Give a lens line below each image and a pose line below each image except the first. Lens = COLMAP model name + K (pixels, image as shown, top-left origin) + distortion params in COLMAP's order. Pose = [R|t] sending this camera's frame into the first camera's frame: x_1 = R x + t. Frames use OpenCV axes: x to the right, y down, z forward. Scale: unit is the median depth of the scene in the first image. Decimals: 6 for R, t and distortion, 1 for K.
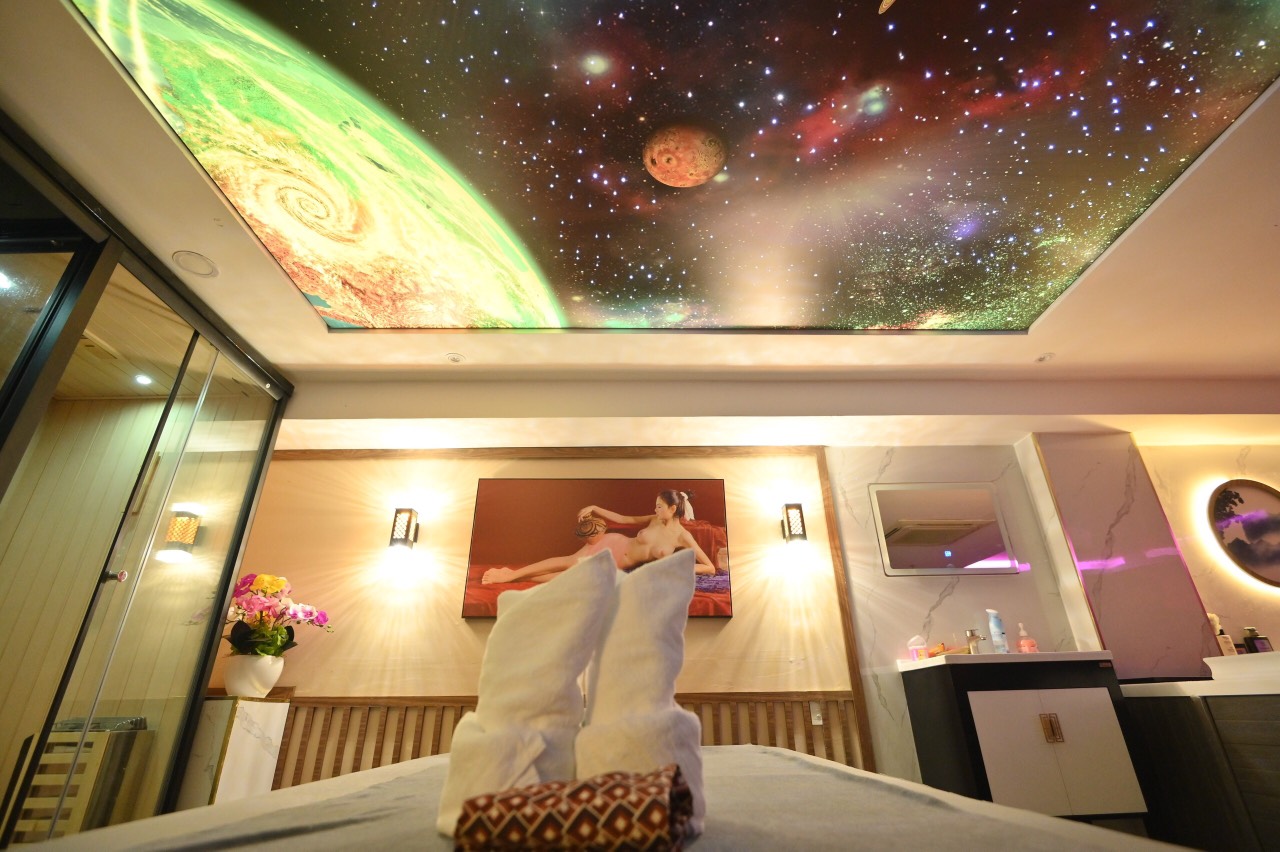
lens RADIAL K [[592.2, 0, 642.6], [0, 592.2, 427.5], [0, 0, 1]] dist [-0.015870, -0.000146]
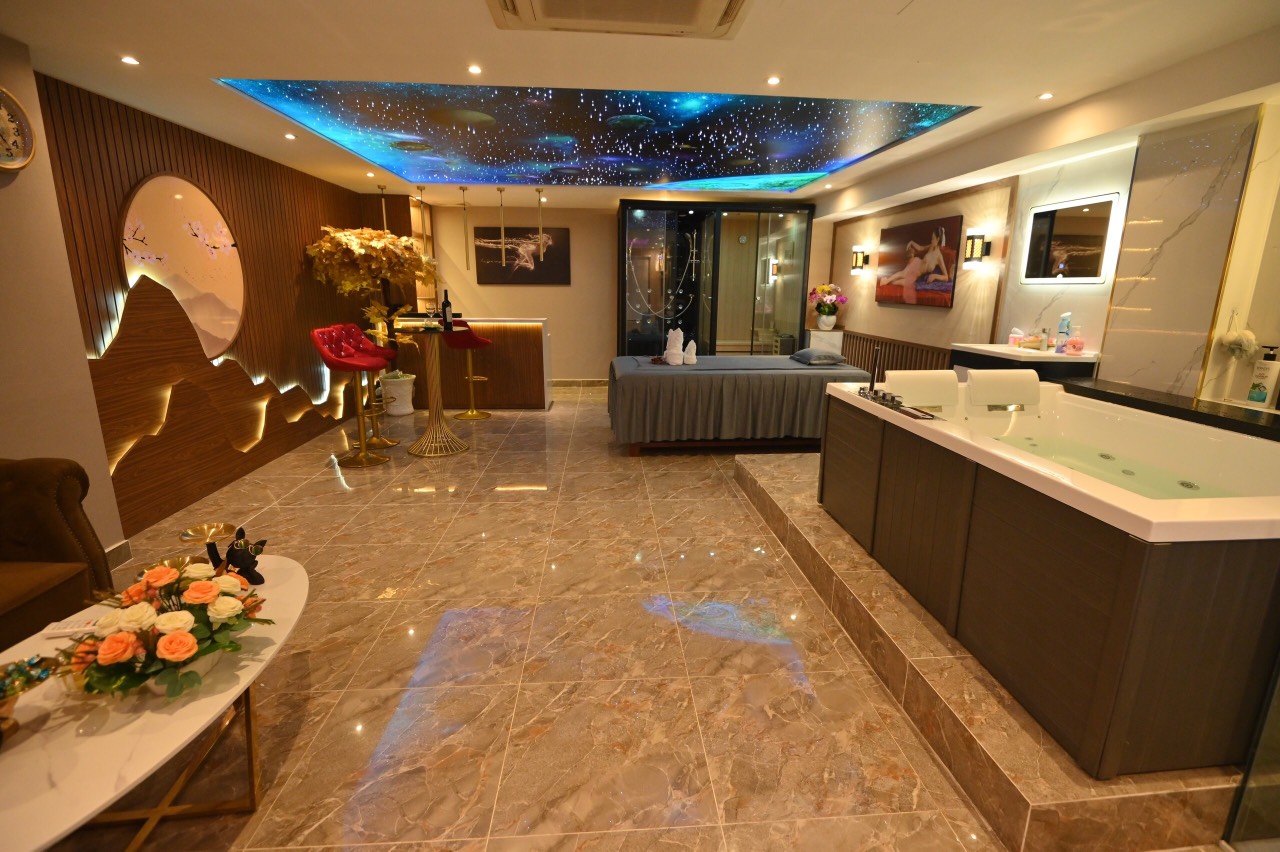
lens RADIAL K [[592.2, 0, 641.9], [0, 592.2, 421.8], [0, 0, 1]] dist [-0.015870, -0.000146]
pose [[0.064770, 0.238586, -0.968959, 1.697594], [0.424447, 0.872199, 0.243133, -0.164802], [0.903133, -0.427019, -0.044775, 0.136644]]
